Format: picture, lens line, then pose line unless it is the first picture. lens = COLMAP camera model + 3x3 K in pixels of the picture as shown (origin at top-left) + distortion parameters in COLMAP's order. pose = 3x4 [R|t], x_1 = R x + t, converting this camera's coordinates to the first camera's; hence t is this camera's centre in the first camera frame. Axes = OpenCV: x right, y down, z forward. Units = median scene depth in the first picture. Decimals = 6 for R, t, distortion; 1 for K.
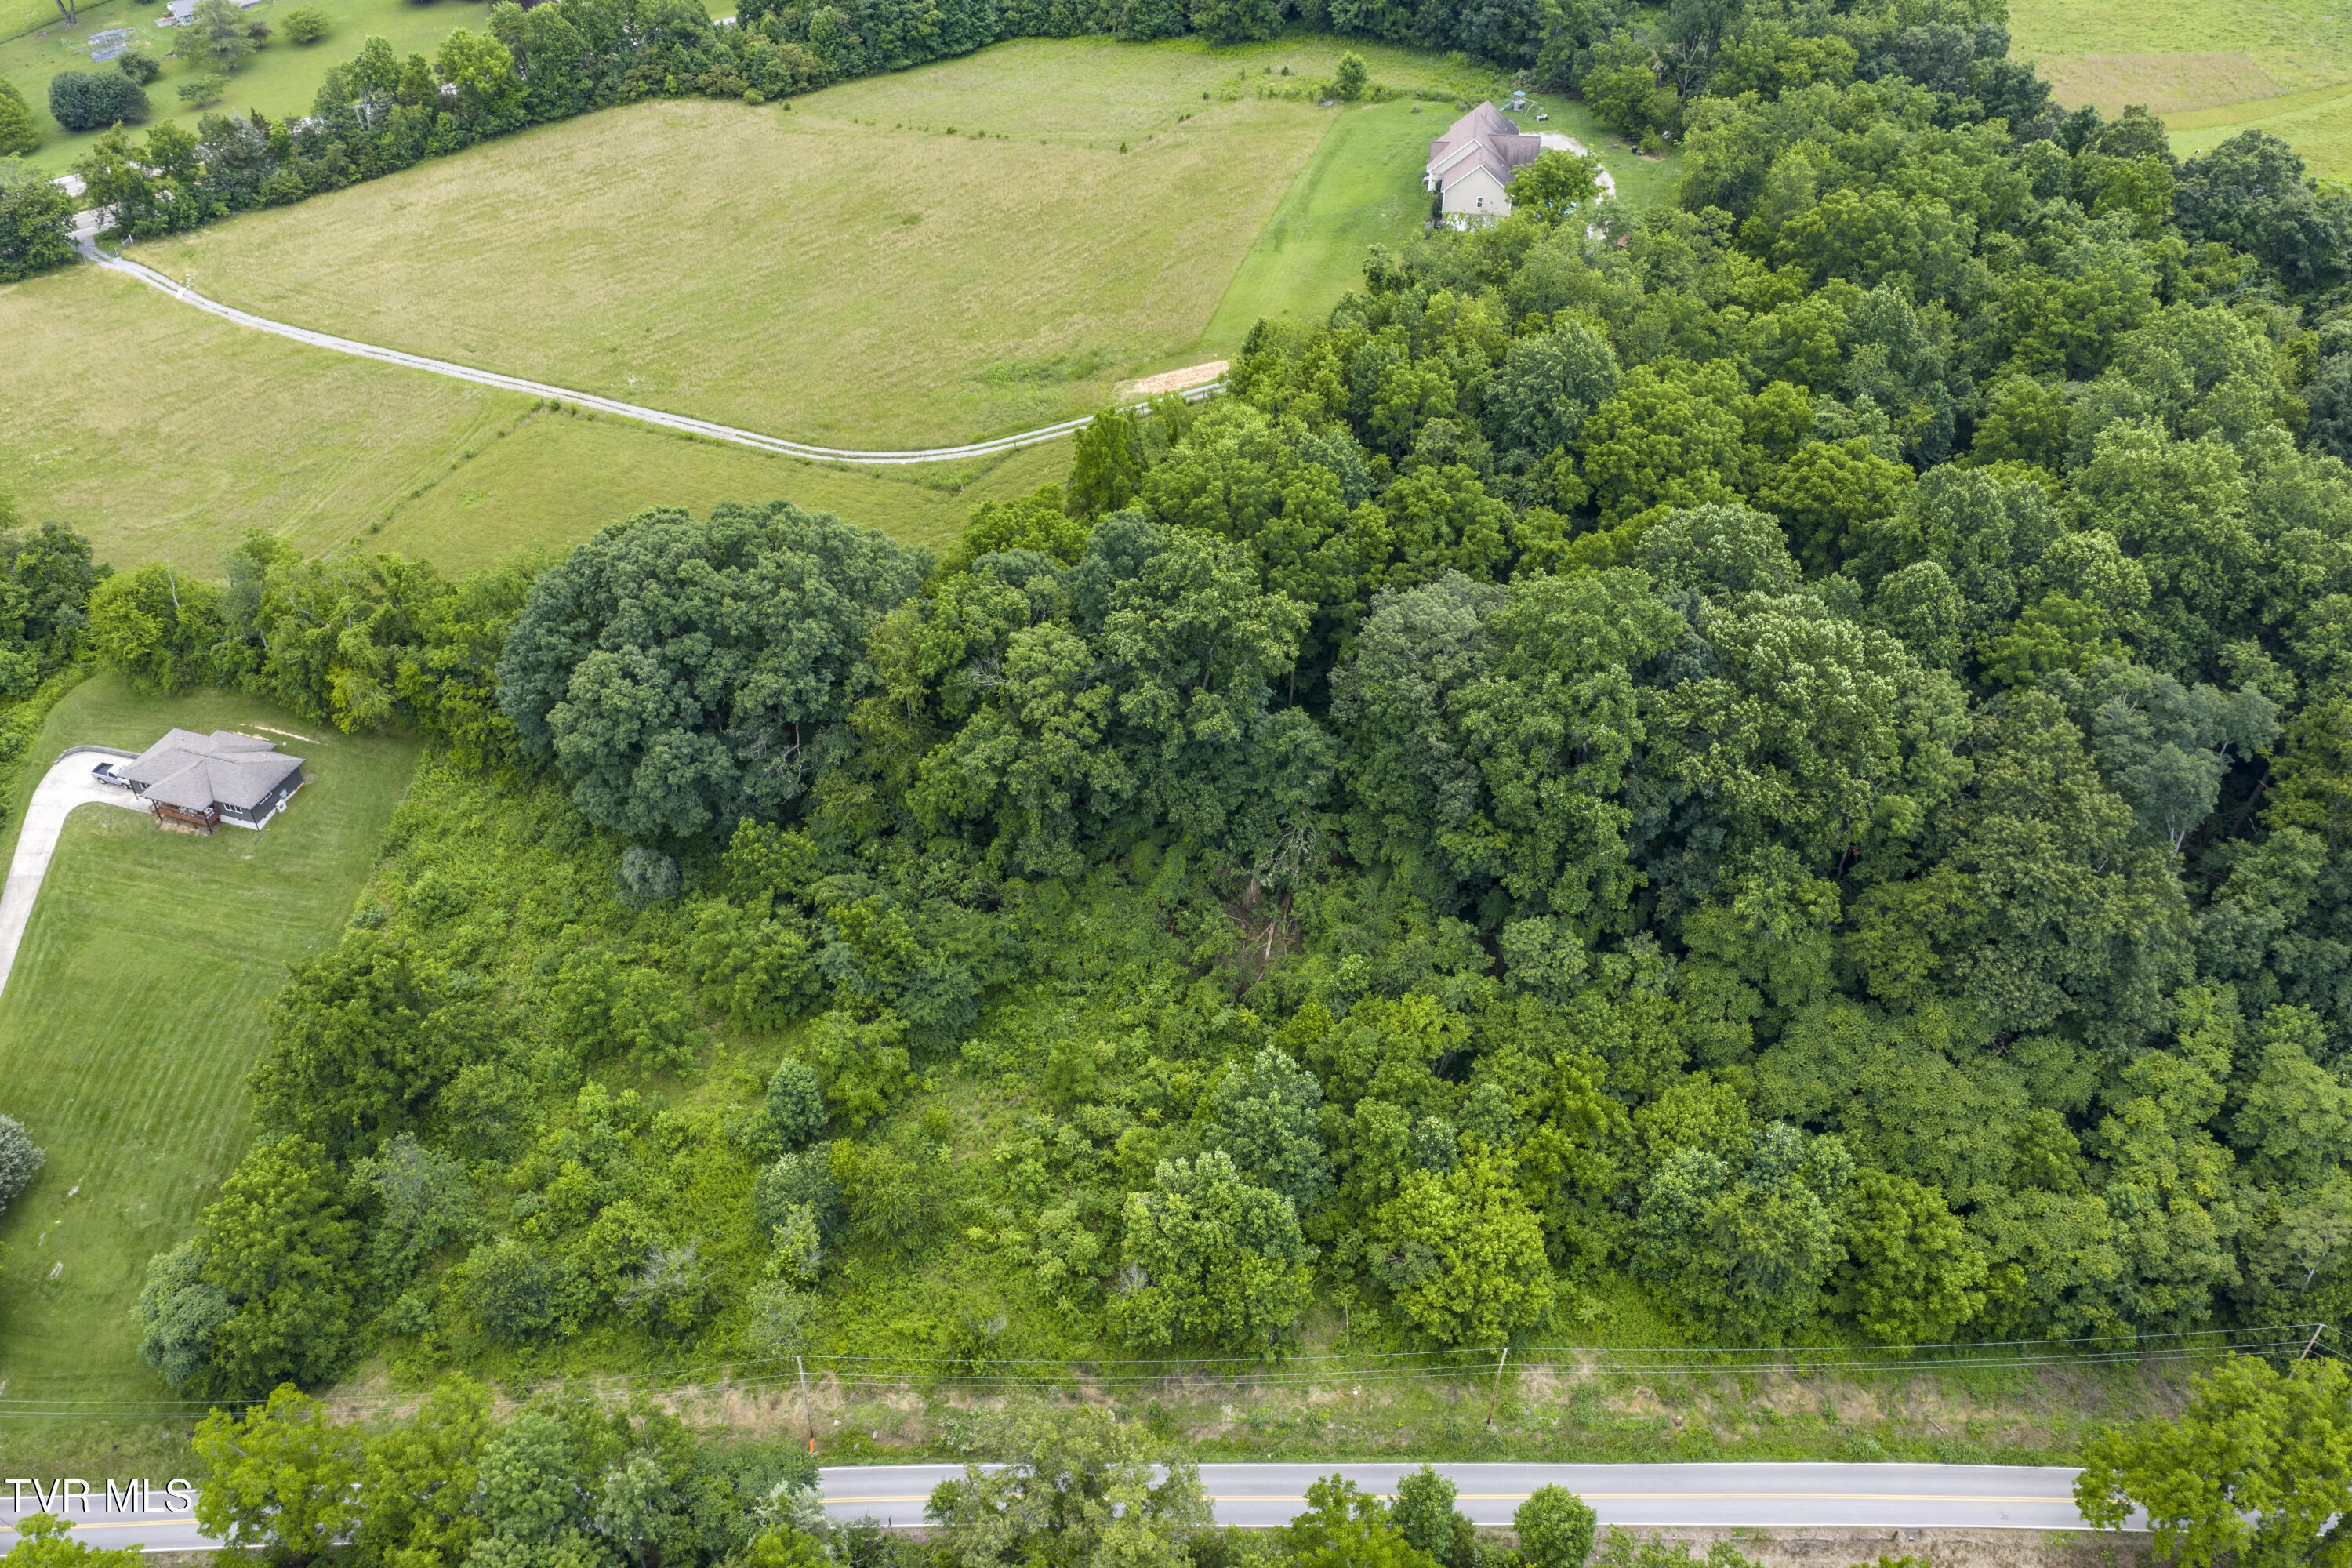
lens RADIAL K [[1944.5, 0, 1181.7], [0, 1944.5, 780.9], [0, 0, 1]] dist [0.018647, -0.023772]
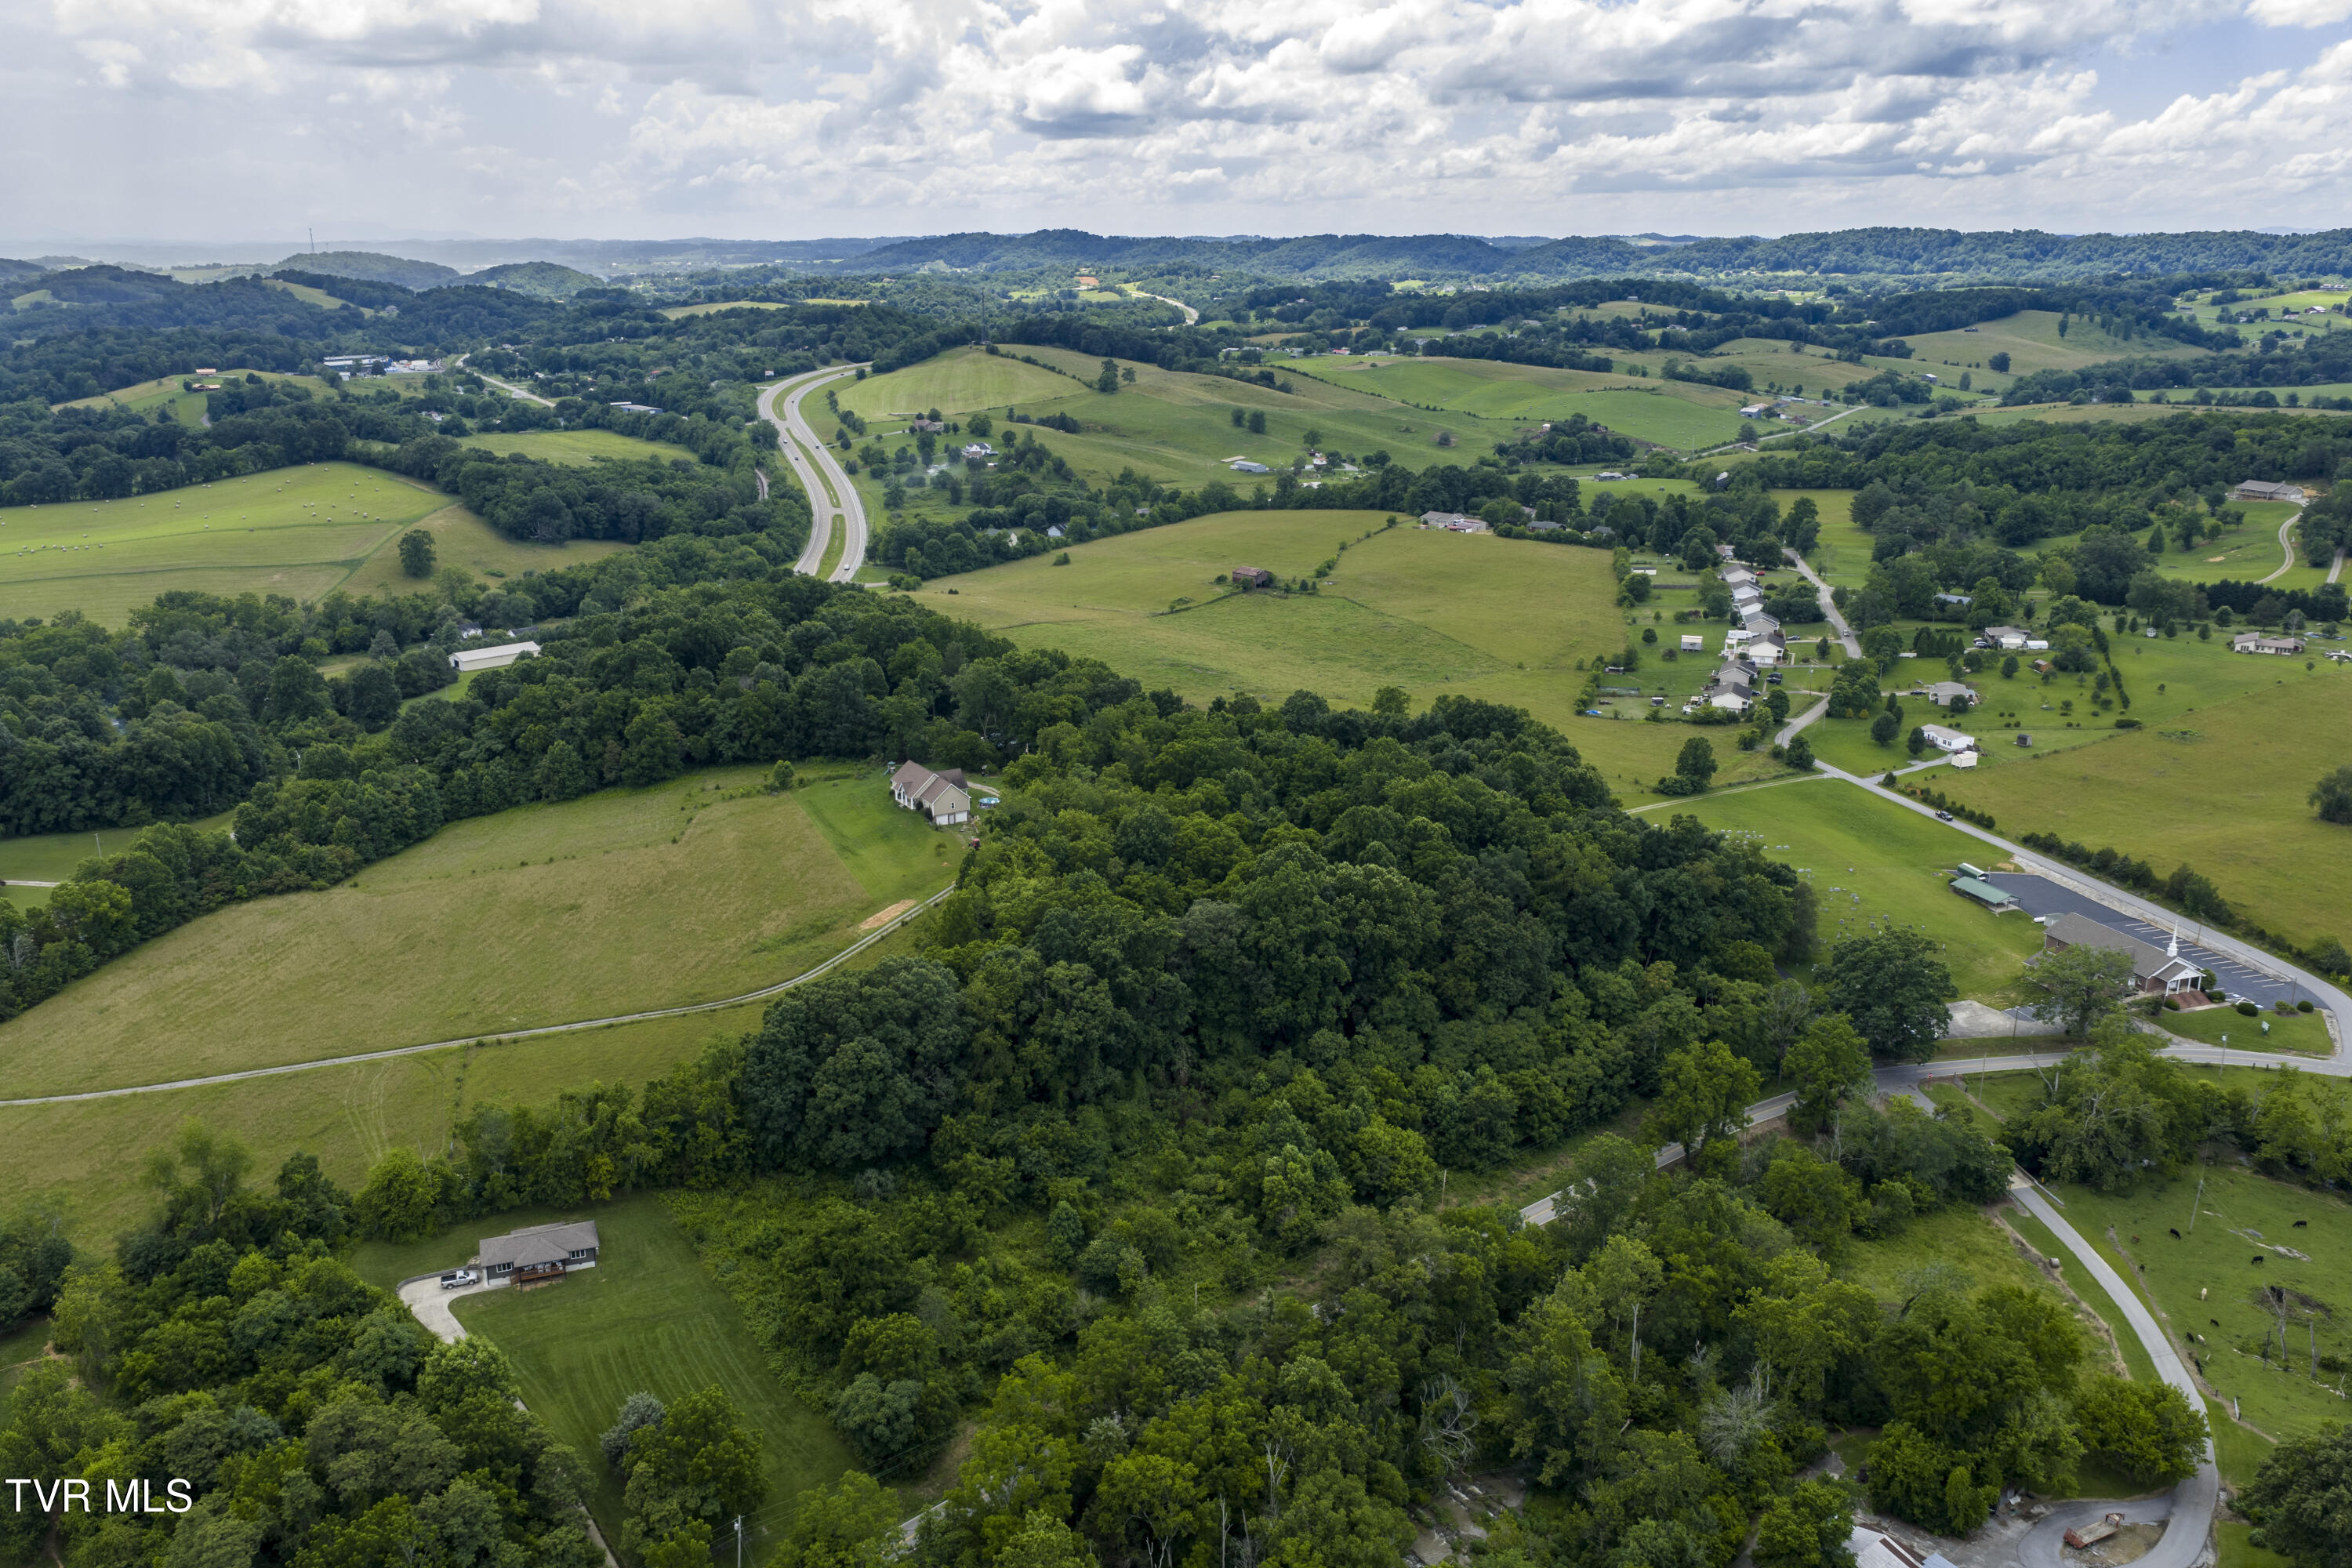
lens RADIAL K [[1944.5, 0, 1181.5], [0, 1944.5, 769.9], [0, 0, 1]] dist [0.018647, -0.023772]
pose [[0.763708, -0.170285, 0.622699, -1.102841], [0.407023, 0.875717, -0.259716, 0.289356], [-0.501082, 0.451800, 0.738102, -0.530094]]
